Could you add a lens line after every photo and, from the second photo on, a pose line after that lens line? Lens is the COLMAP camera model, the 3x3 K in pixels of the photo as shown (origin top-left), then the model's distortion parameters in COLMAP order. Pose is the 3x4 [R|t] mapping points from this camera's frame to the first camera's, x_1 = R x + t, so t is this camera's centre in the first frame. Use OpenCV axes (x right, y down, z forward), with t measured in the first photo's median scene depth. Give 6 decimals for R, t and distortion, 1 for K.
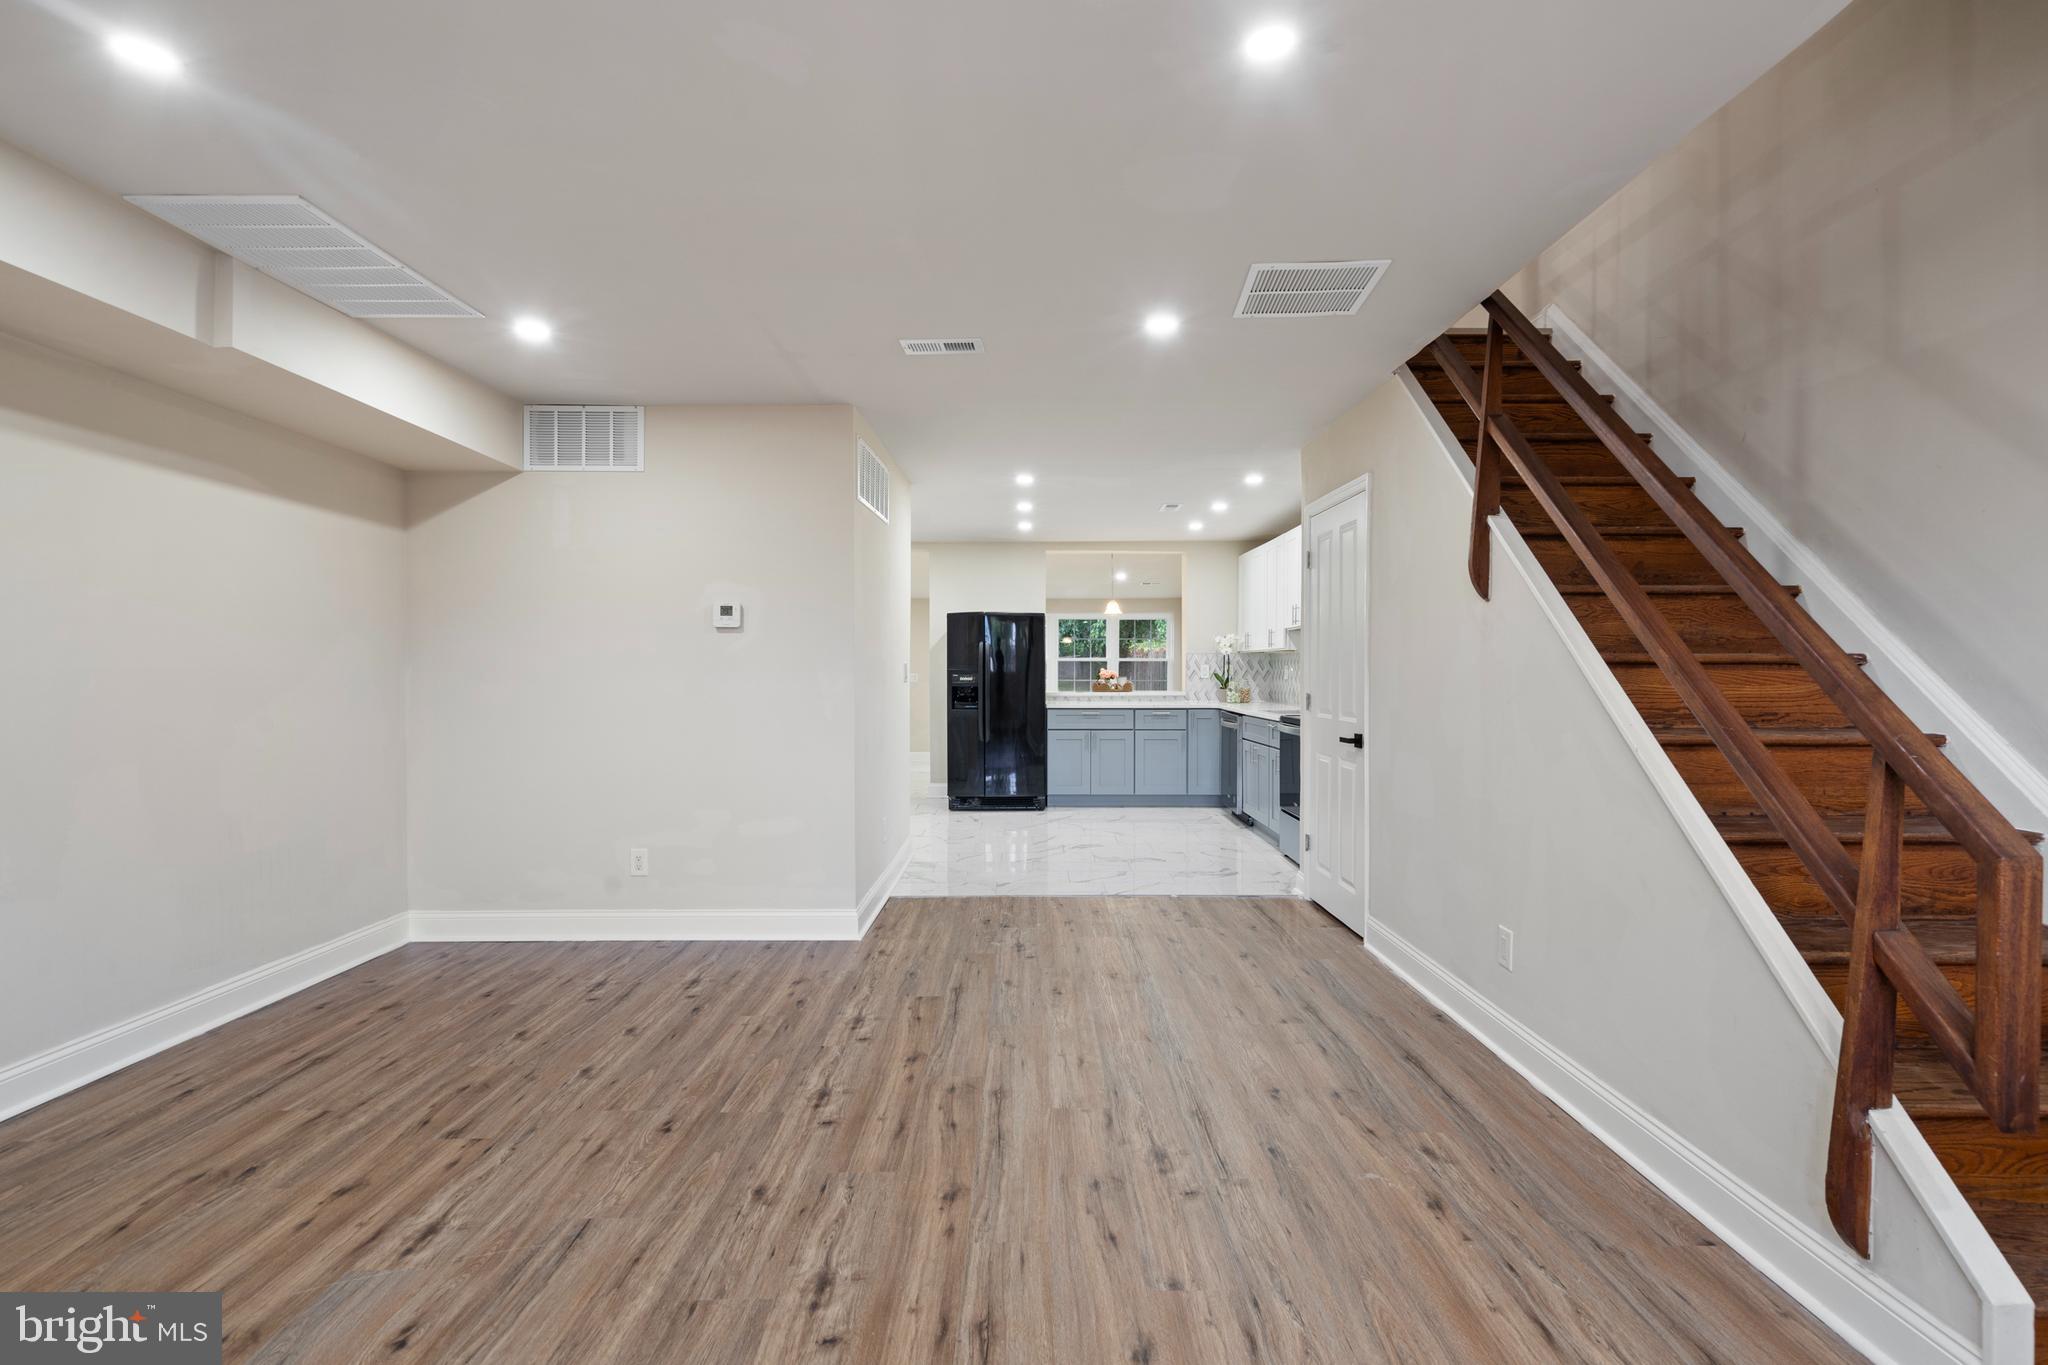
lens RADIAL K [[932.6, 0, 1027.1], [0, 932.6, 682.2], [0, 0, 1]] dist [-0.000217, 0.000078]
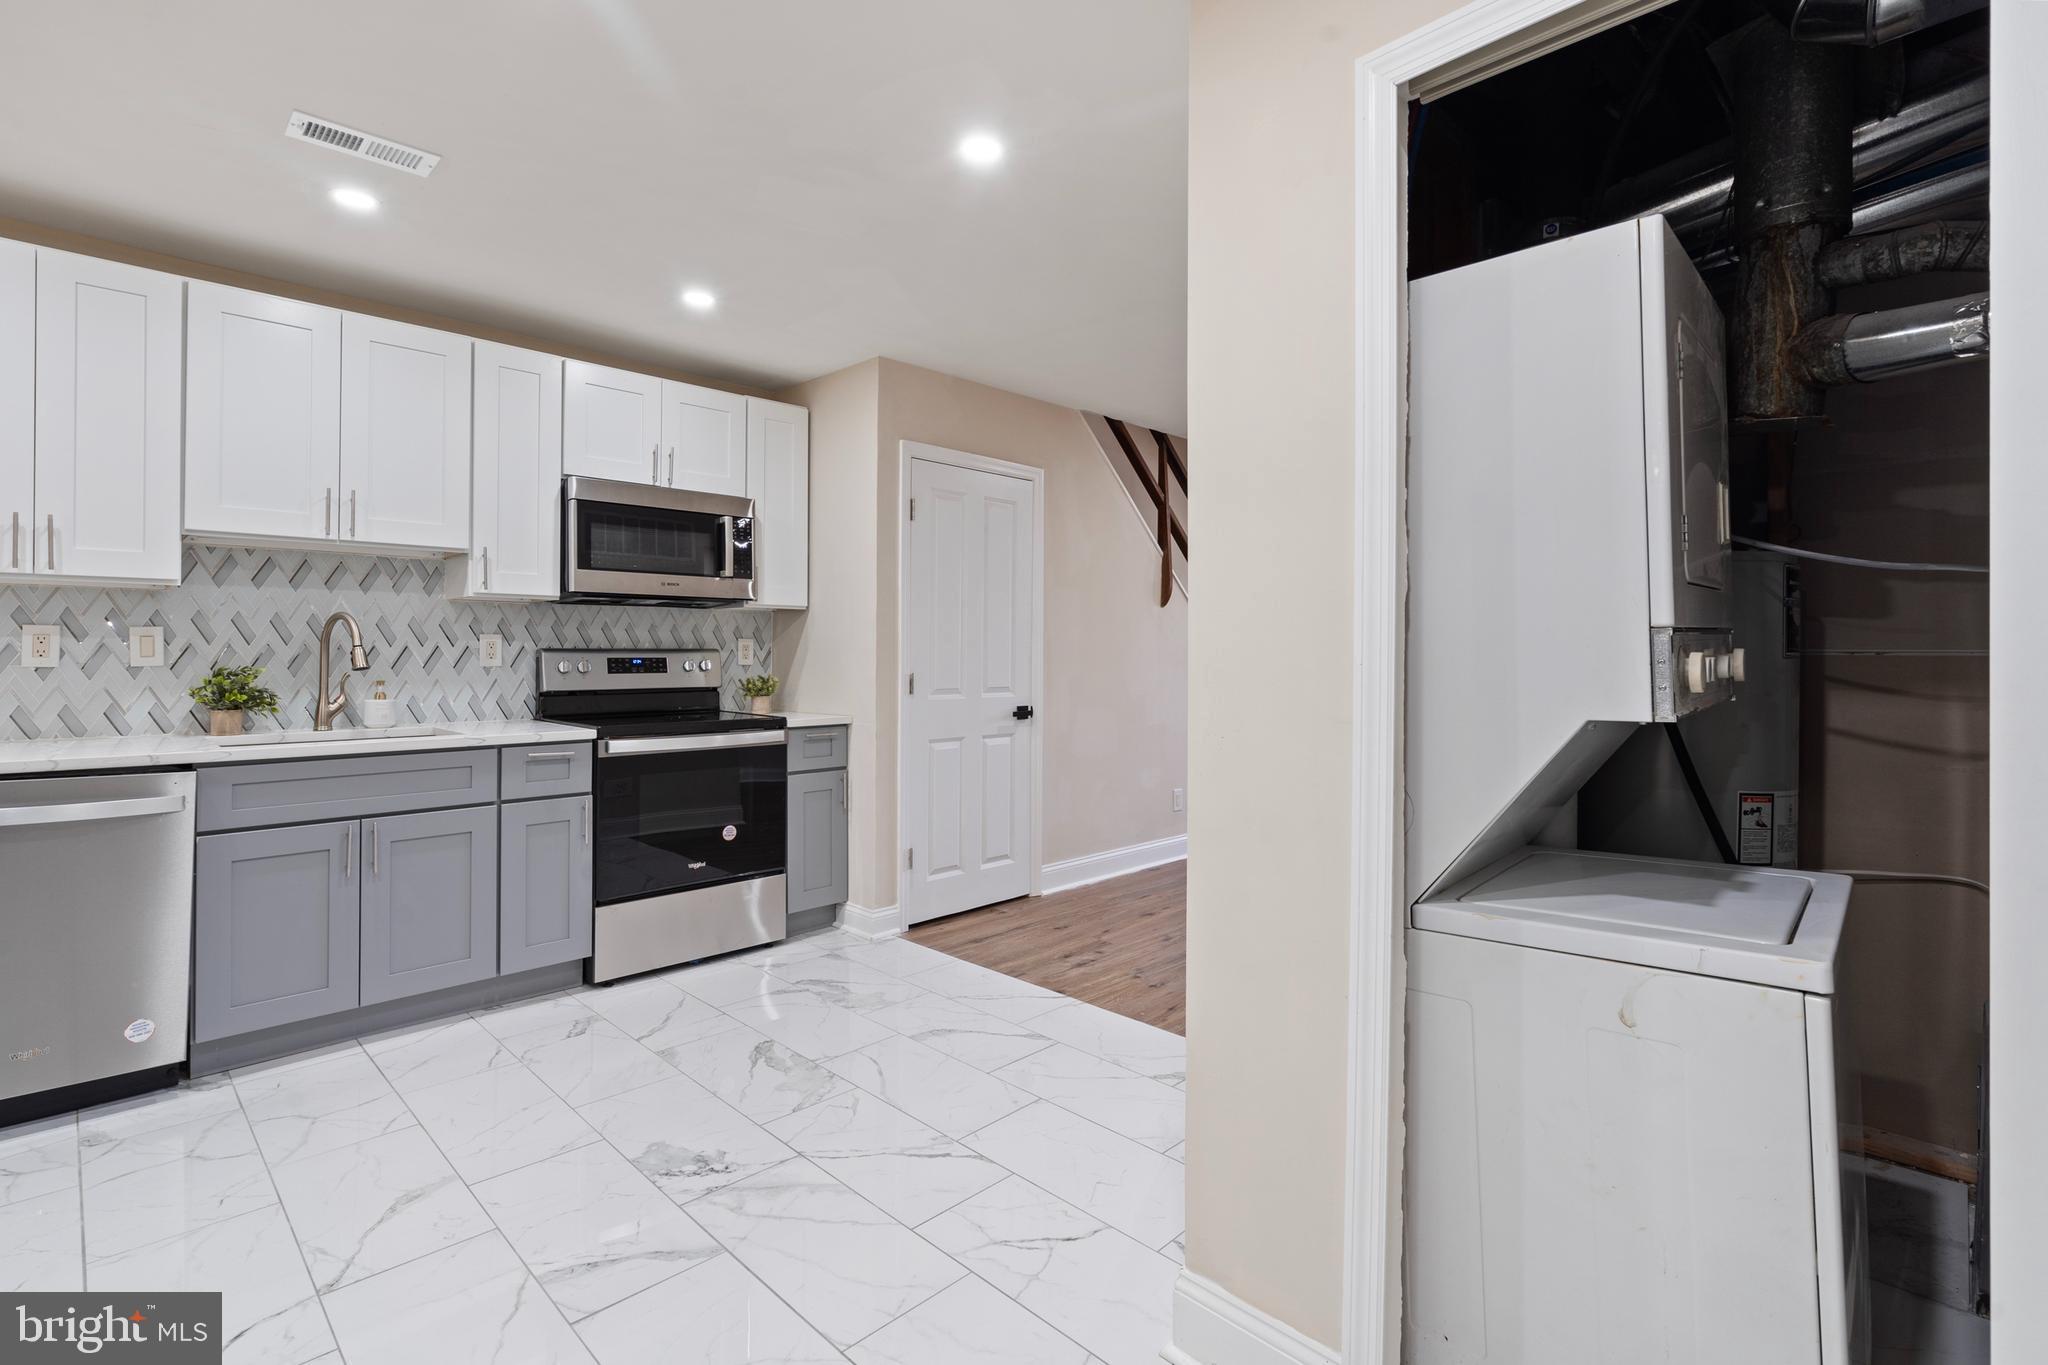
lens RADIAL K [[961.7, 0, 1013.3], [0, 961.7, 642.9], [0, 0, 1]] dist [0.000063, 0.000589]
pose [[-0.708113, 0.001157, 0.706098, -0.635172], [0.003563, 0.999992, 0.001935, -0.028801], [-0.706090, 0.003887, -0.708112, 2.759352]]
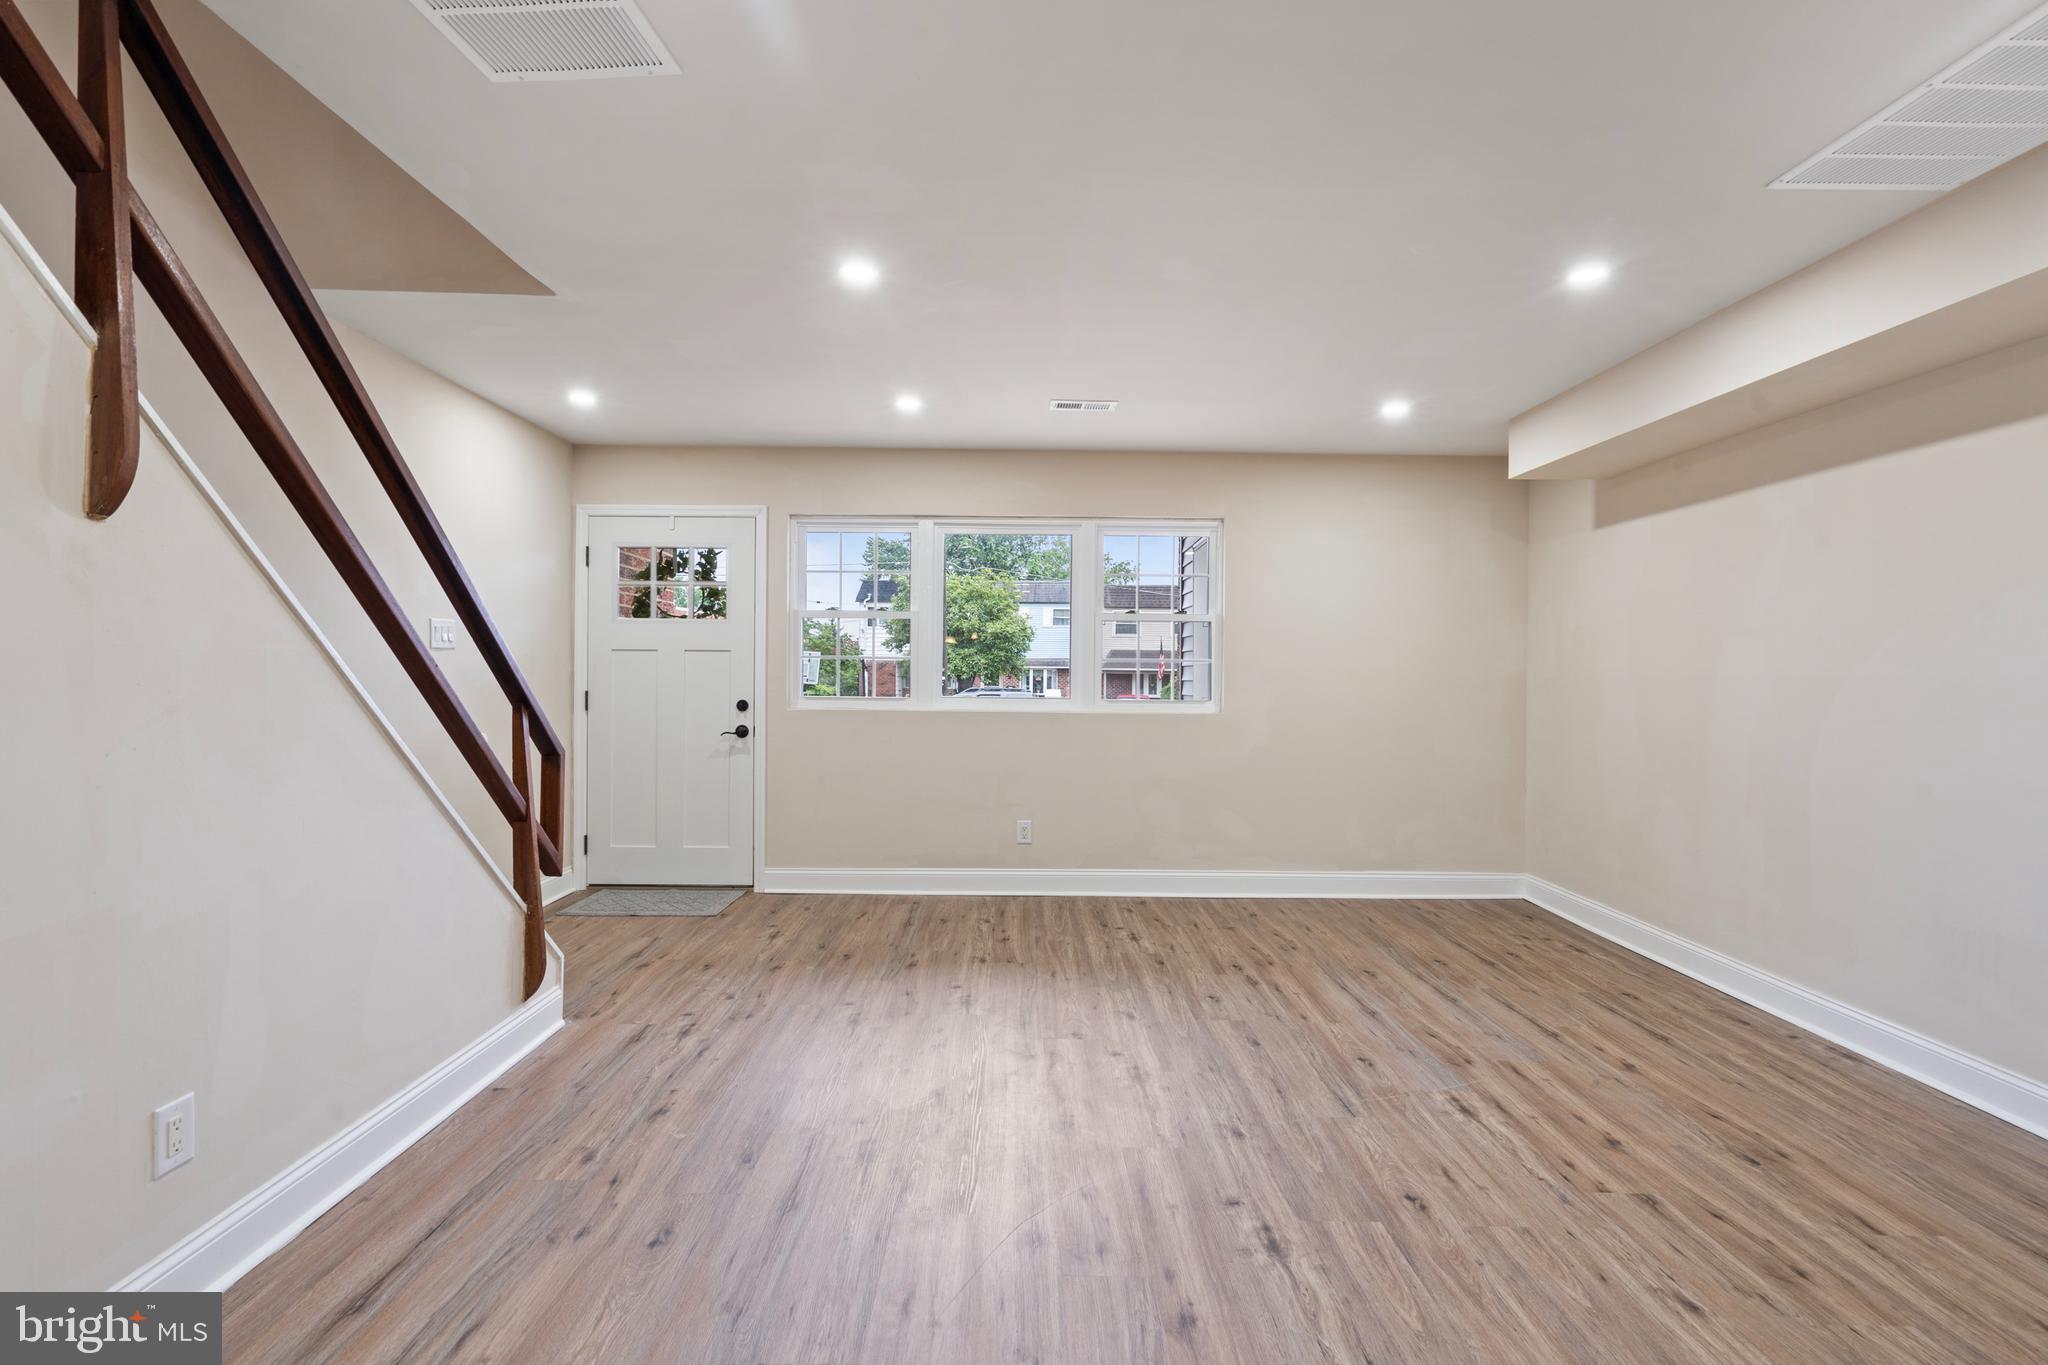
lens RADIAL K [[936.1, 0, 1023.6], [0, 936.1, 687.3], [0, 0, 1]] dist [-0.003186, 0.000648]
pose [[-0.999914, -0.010522, -0.007815, -0.010401], [-0.010719, 0.999615, 0.025591, -0.016088], [0.007543, 0.025673, -0.999642, 1.705695]]
